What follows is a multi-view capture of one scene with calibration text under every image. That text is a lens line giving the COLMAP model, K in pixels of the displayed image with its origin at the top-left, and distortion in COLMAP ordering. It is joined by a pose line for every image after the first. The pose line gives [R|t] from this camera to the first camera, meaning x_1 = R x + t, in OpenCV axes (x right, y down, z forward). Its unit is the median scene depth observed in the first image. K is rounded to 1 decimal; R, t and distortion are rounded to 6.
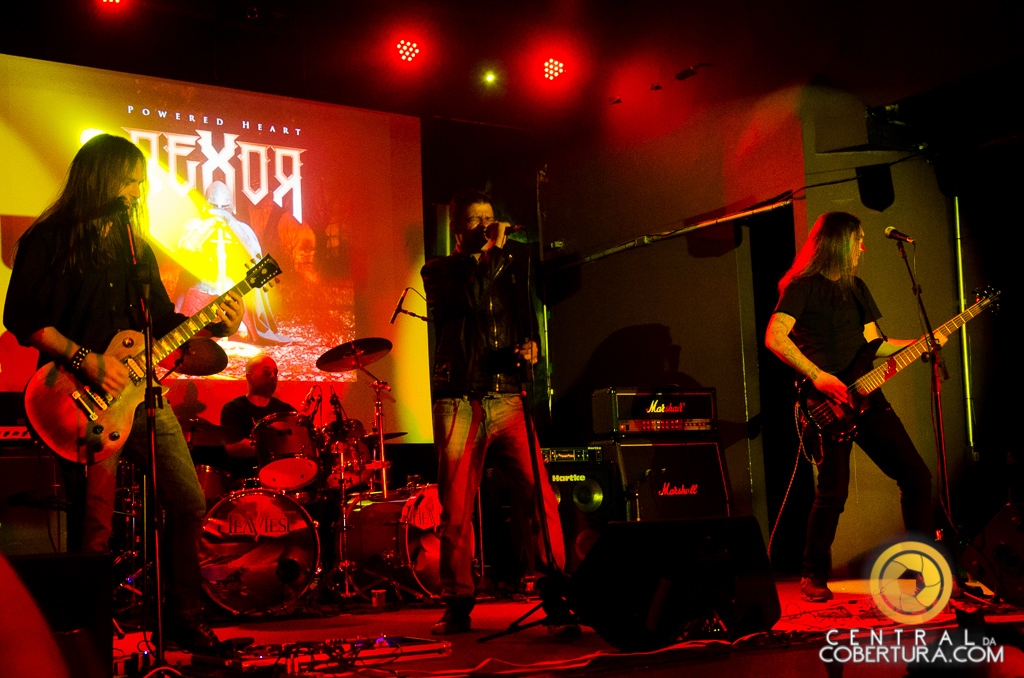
lens RADIAL K [[1262.0, 0, 501.2], [0, 1262.0, 340.8], [0, 0, 1]] dist [0.001550, 0.000000]
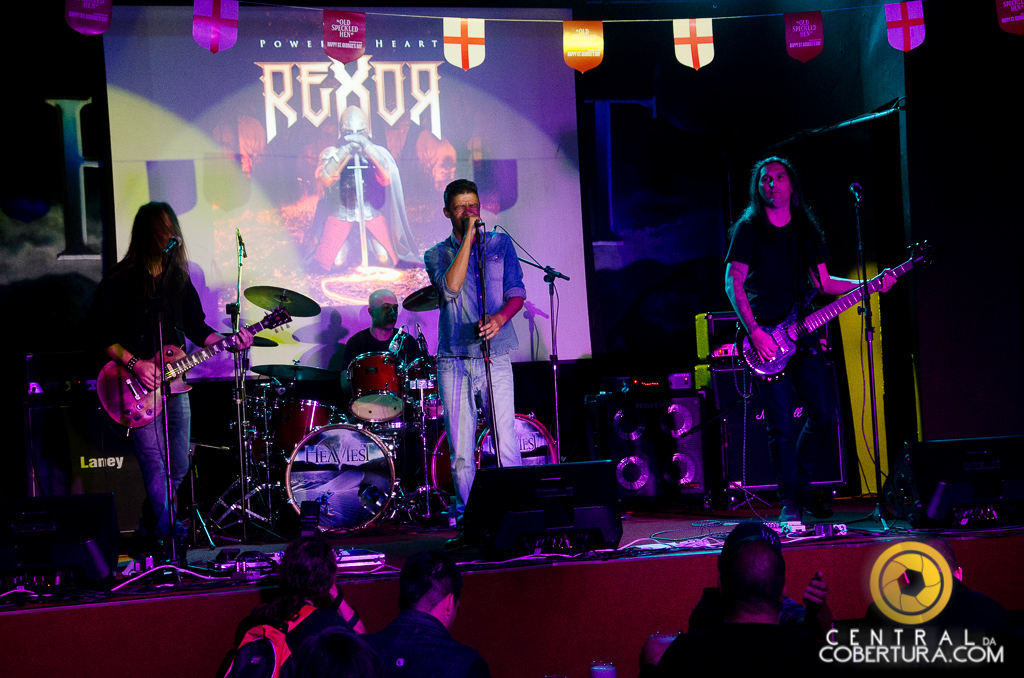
lens RADIAL K [[1948.0, 0, 501.4], [0, 1948.0, 344.2], [0, 0, 1]] dist [0.112397, 0.000000]
pose [[0.953942, -0.017442, -0.299483, 0.353637], [0.052725, 0.992517, 0.110139, -0.104680], [0.295320, -0.120857, 0.947723, -0.461607]]
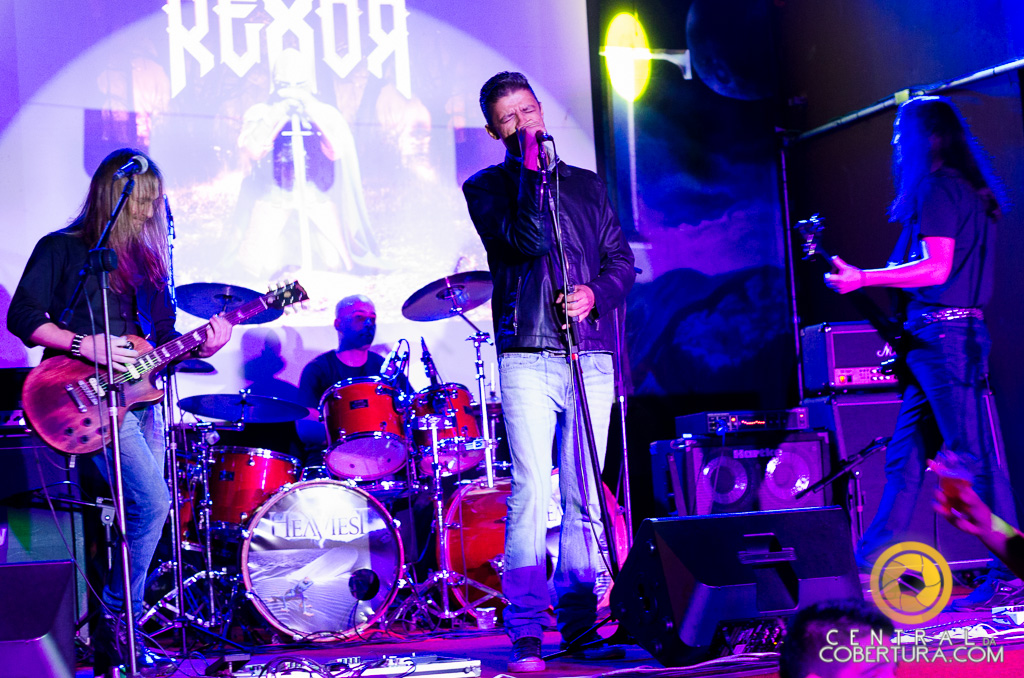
lens RADIAL K [[2230.7, 0, 522.7], [0, 2230.7, 336.1], [0, 0, 1]] dist [-0.149865, 0.000000]
pose [[0.982076, -0.033467, -0.185491, 0.135621], [0.045323, 0.997166, 0.060050, -0.034127], [0.182955, -0.067381, 0.980809, -0.225454]]
